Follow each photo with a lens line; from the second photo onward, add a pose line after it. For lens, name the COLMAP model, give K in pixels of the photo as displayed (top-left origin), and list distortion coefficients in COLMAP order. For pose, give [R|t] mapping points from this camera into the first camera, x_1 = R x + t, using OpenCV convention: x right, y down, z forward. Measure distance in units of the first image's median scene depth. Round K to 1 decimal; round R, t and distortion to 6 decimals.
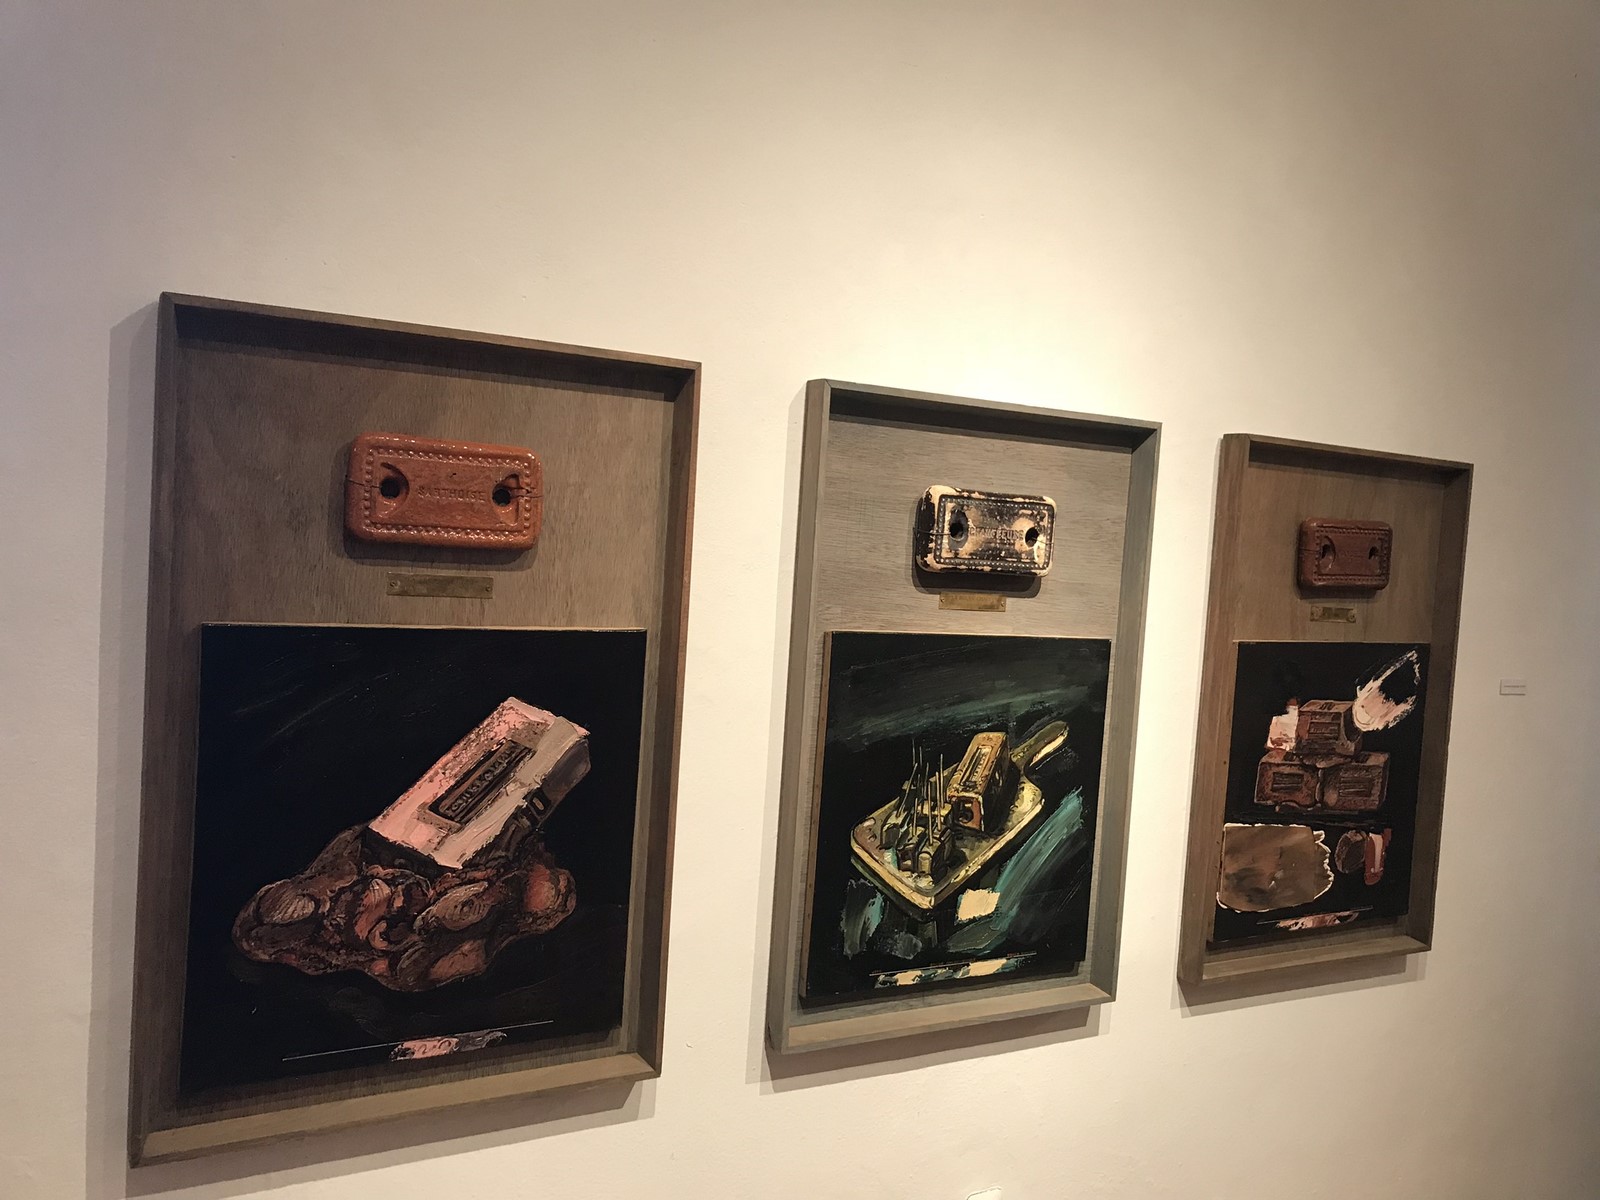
lens RADIAL K [[1291.4, 0, 800.0], [0, 1291.4, 598.2], [0, 0, 1]] dist [-0.010303, -0.005010]
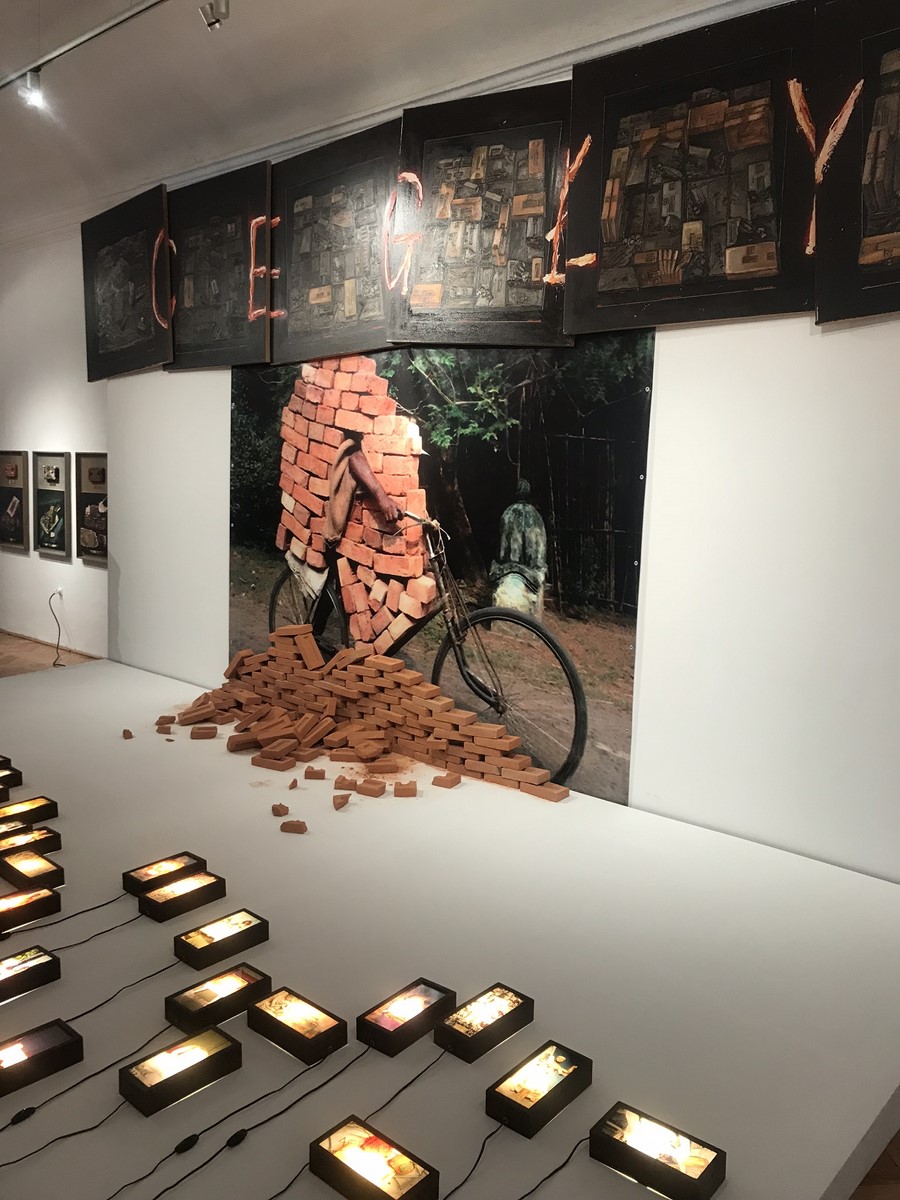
lens RADIAL K [[968.5, 0, 449.3], [0, 968.5, 598.8], [0, 0, 1]] dist [-0.010303, -0.005010]
pose [[0.342620, 0.071924, -0.936717, 4.990568], [-0.056087, 0.996853, 0.056027, 0.176476], [0.937798, 0.033342, 0.345576, 1.172829]]
